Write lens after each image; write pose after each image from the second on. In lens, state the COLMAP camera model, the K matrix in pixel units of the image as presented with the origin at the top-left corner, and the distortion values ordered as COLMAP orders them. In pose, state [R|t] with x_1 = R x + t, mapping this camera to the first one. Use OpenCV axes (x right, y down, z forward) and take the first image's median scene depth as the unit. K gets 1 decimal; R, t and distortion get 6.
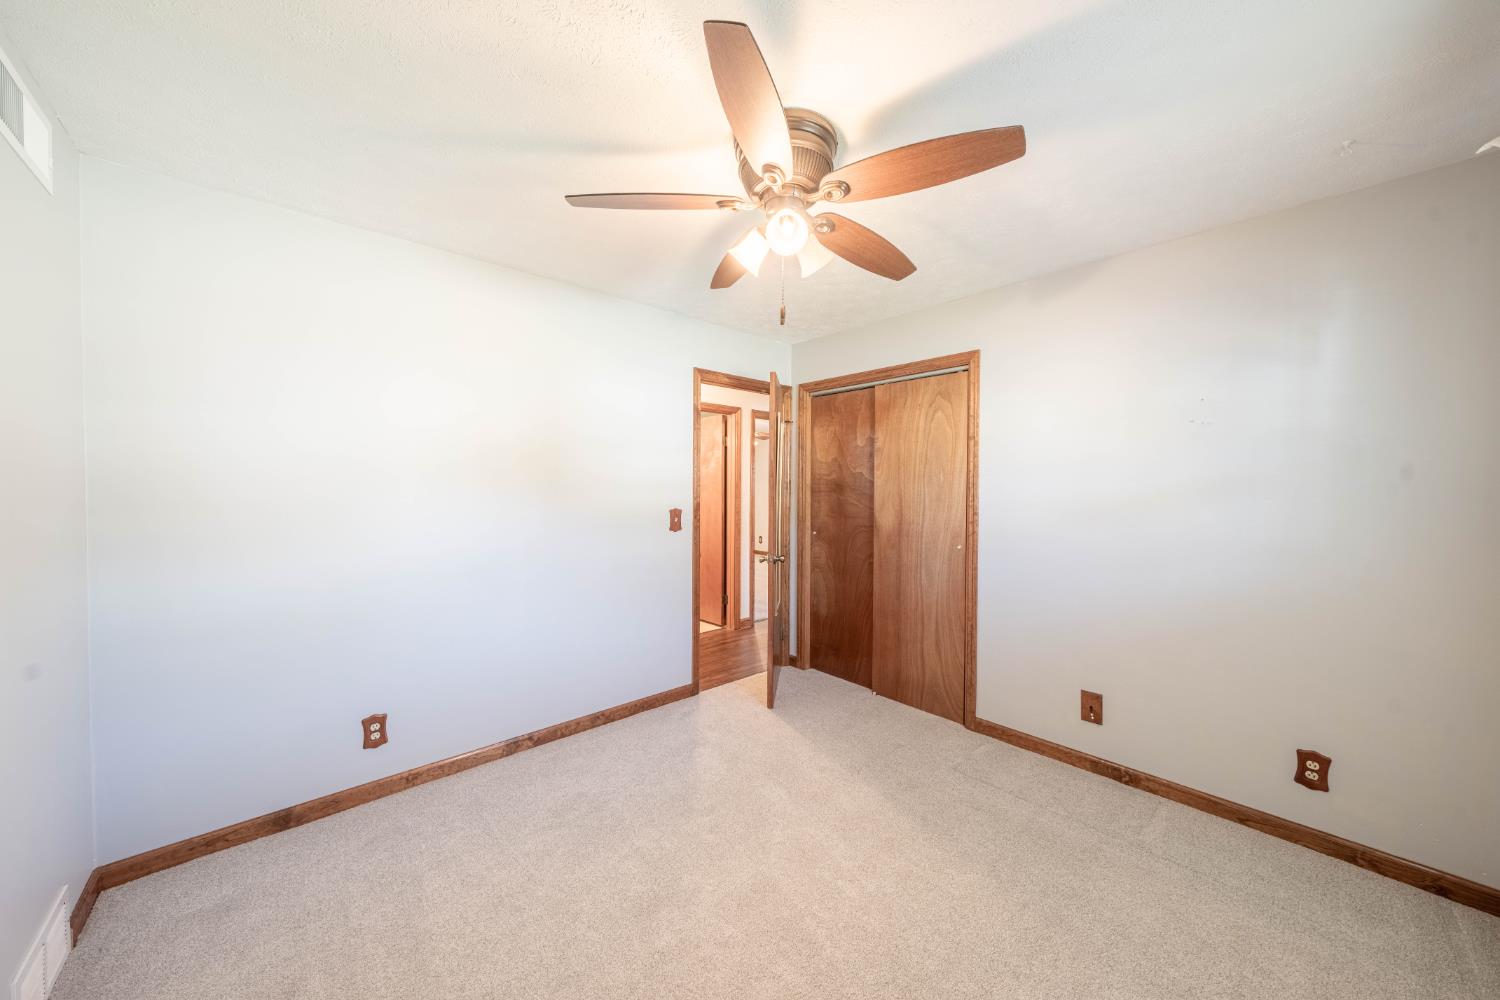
lens RADIAL K [[517.3, 0, 748.4], [0, 517.3, 493.9], [0, 0, 1]] dist [-0.001689, -0.000351]
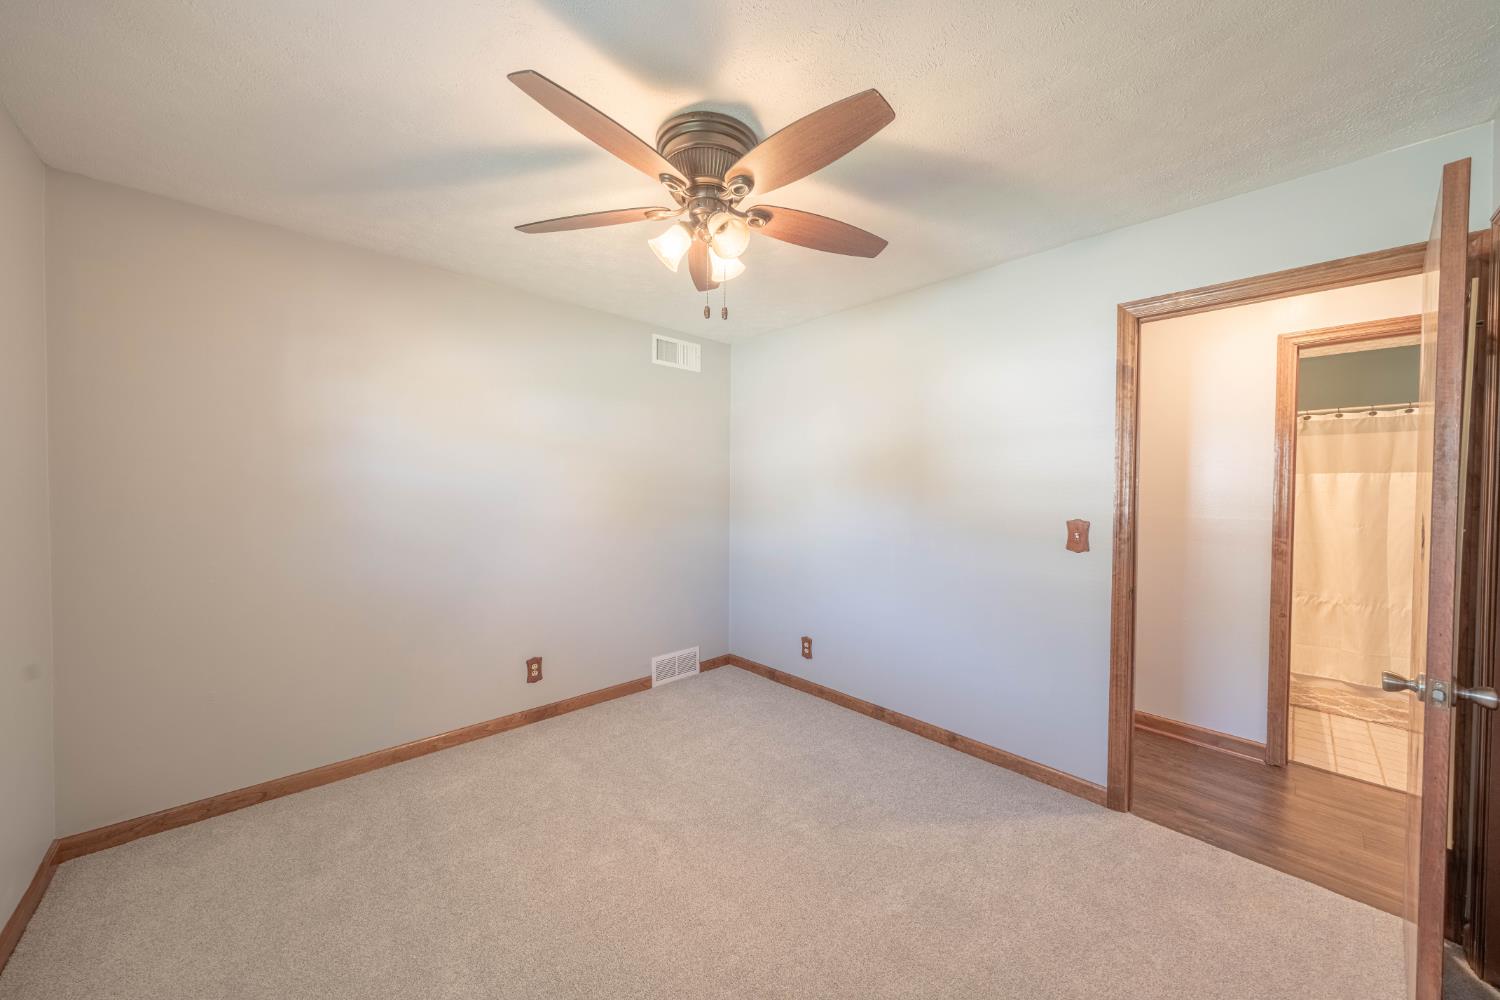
lens RADIAL K [[517.3, 0, 748.3], [0, 517.3, 498.2], [0, 0, 1]] dist [-0.001689, -0.000351]
pose [[0.022835, 0.011433, -0.999674, 0.553607], [-0.026877, 0.999580, 0.010818, 0.003780], [0.999378, 0.026621, 0.023133, 0.539775]]
